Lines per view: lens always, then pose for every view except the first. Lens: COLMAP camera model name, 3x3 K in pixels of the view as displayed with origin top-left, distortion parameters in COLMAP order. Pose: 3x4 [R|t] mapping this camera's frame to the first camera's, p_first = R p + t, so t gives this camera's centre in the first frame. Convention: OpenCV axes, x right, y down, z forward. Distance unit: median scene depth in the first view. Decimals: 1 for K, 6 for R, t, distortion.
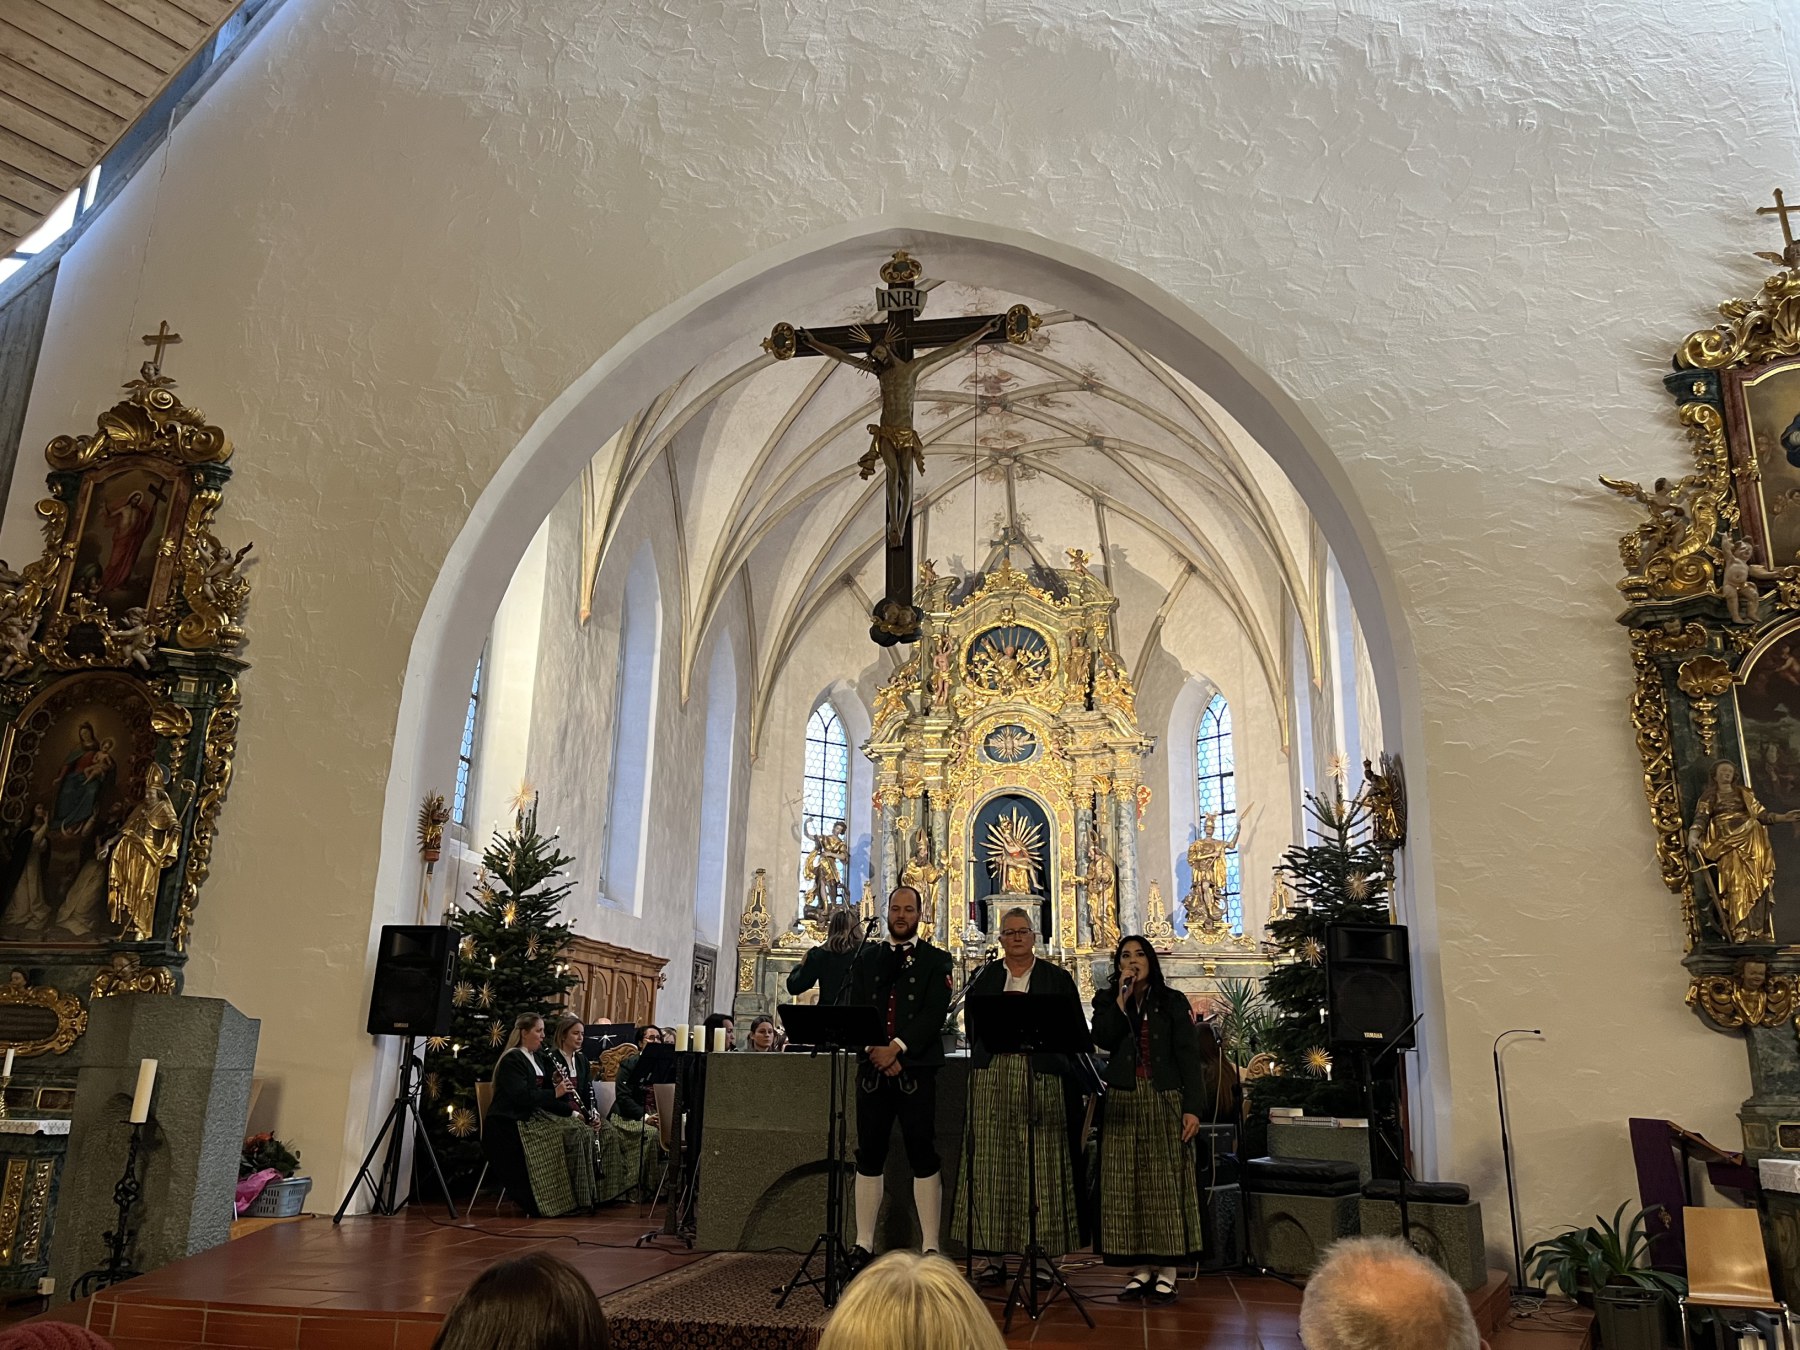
lens RADIAL K [[1369.1, 0, 905.3], [0, 1369.1, 676.8], [0, 0, 1]] dist [0.071068, -0.084433]
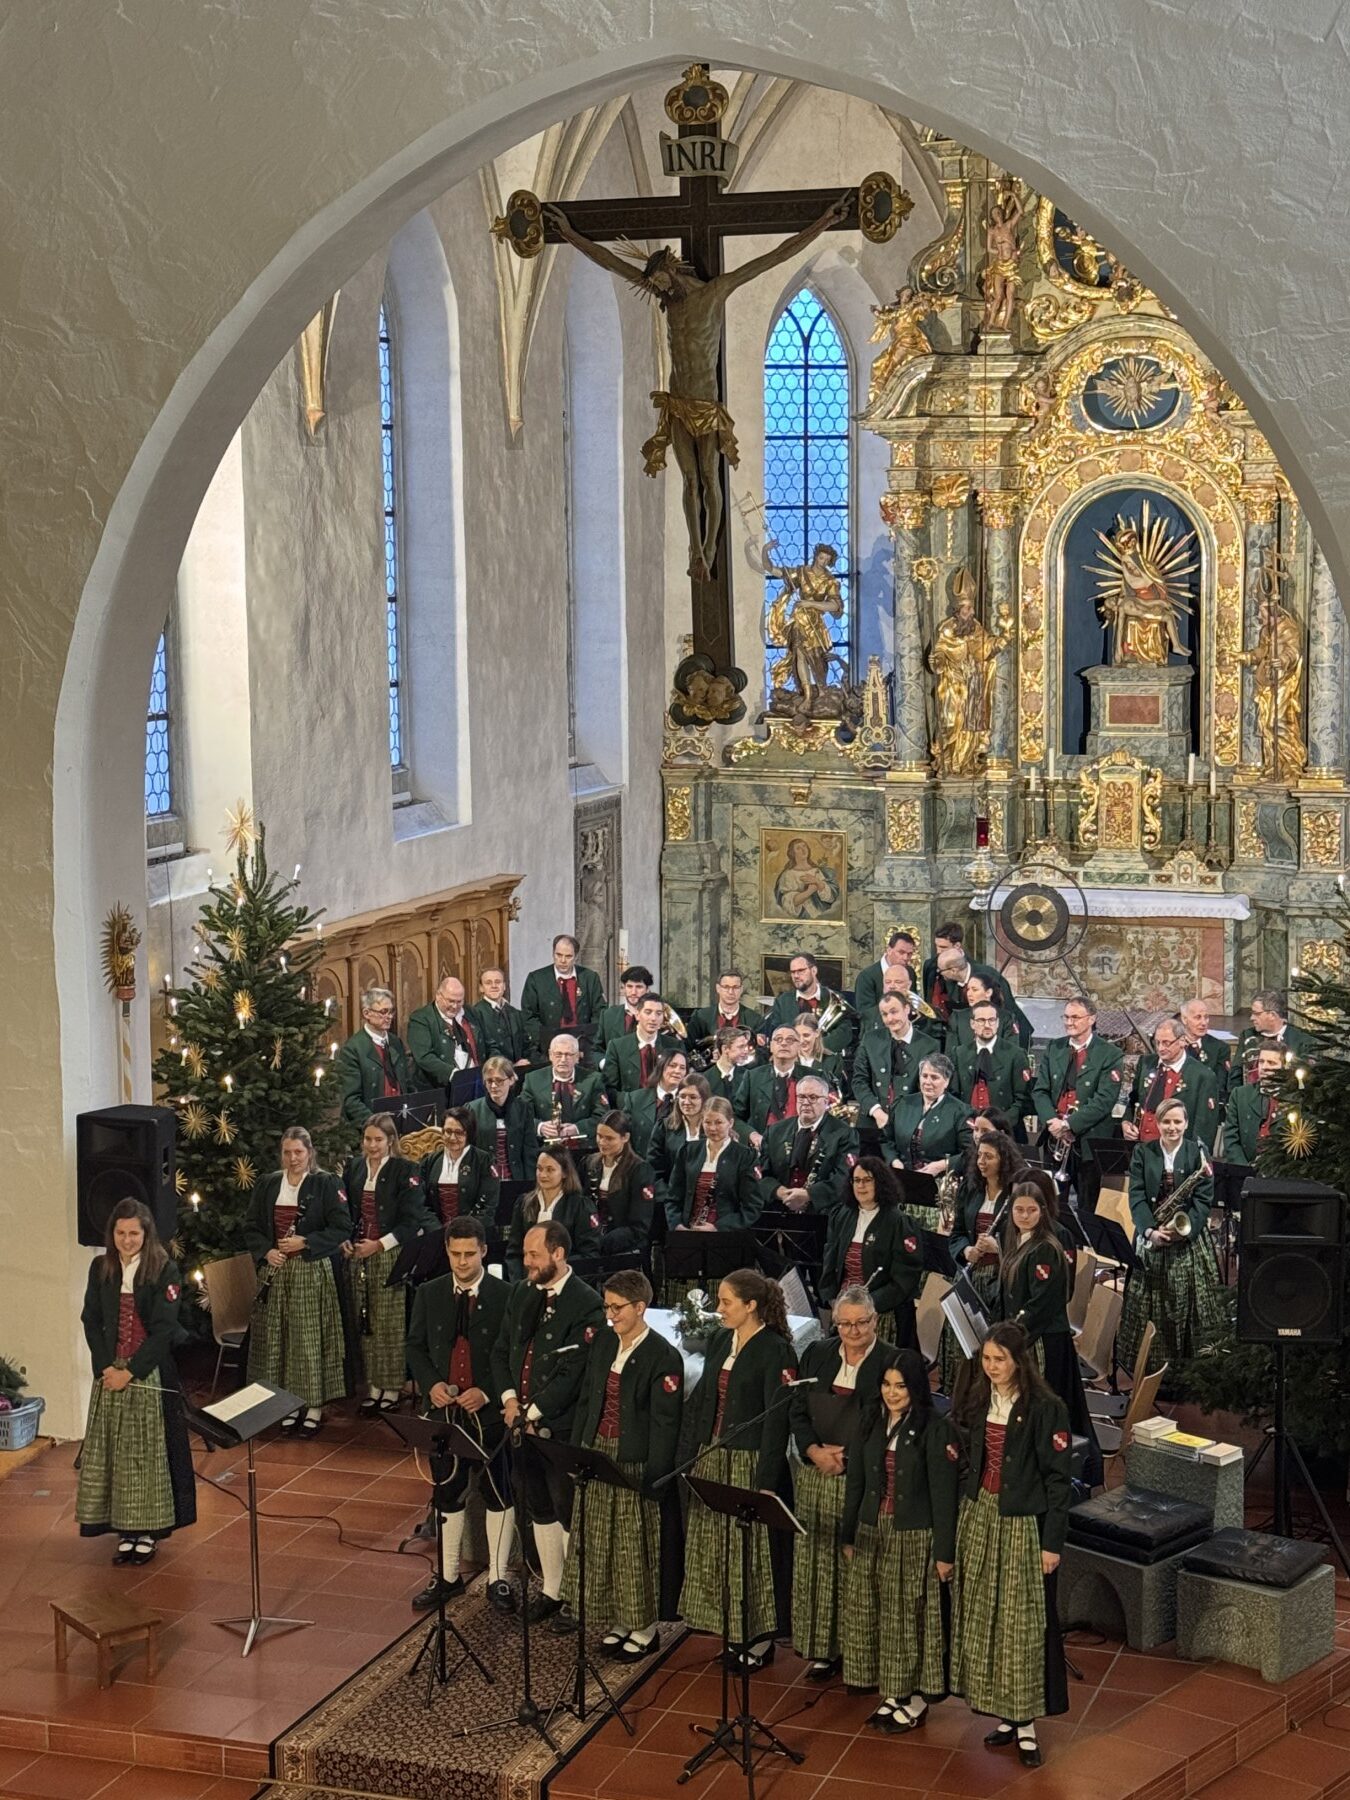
lens RADIAL K [[3067.1, 0, 675.2], [0, 3067.1, 905.1], [0, 0, 1]] dist [0.126349, 0.000000]
pose [[0.982572, -0.005669, -0.185795, 0.248623], [0.080040, 0.915028, 0.395369, -0.522837], [0.167767, -0.403349, 0.899535, -0.413922]]
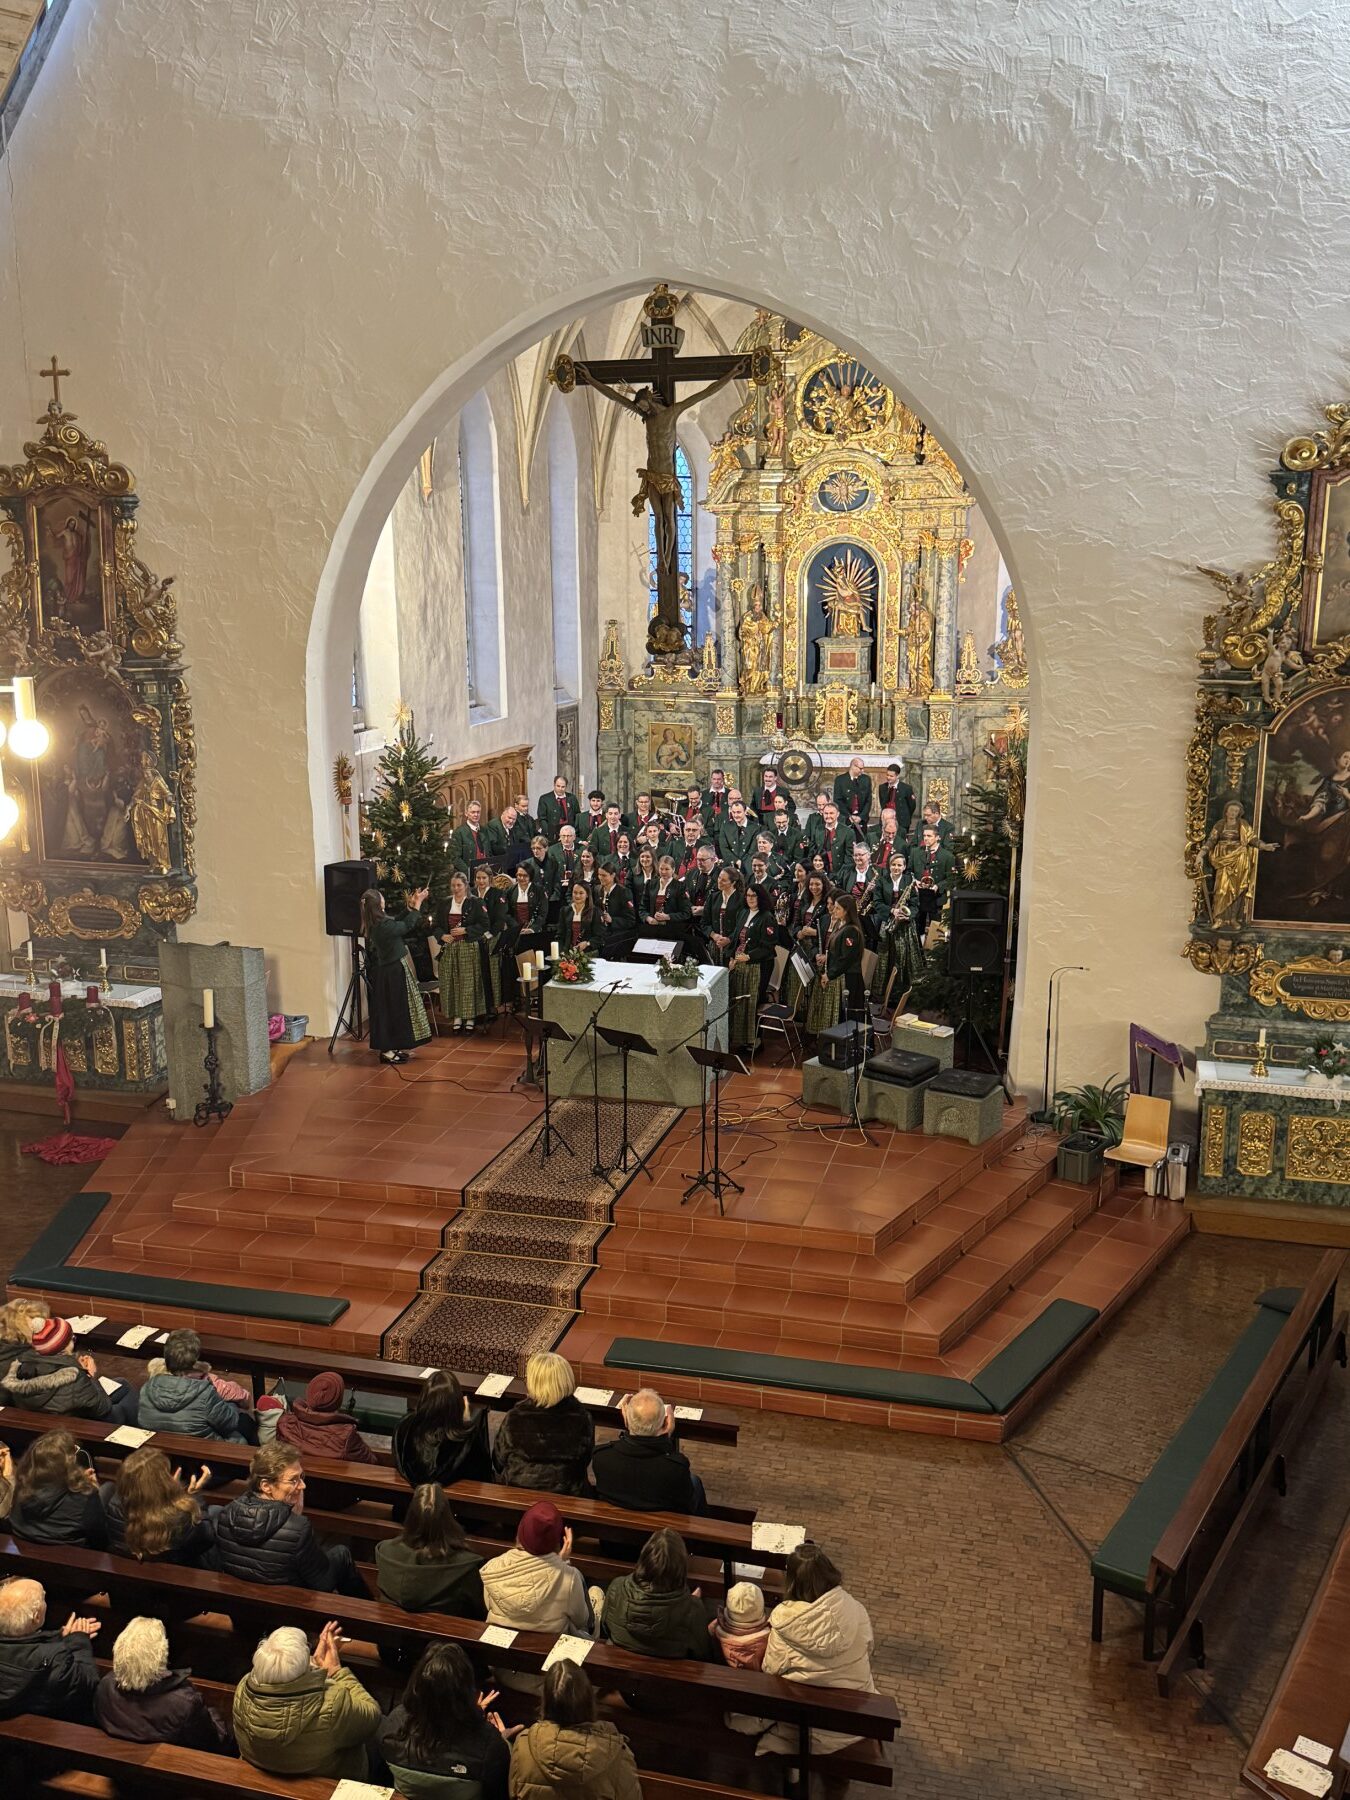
lens RADIAL K [[1534.9, 0, 676.6], [0, 1534.9, 907.8], [0, 0, 1]] dist [0.134450, -0.217689]
pose [[0.994567, -0.000737, -0.104096, 0.144745], [0.050493, 0.877882, 0.476208, -0.476370], [0.091033, -0.478877, 0.873149, -0.367001]]
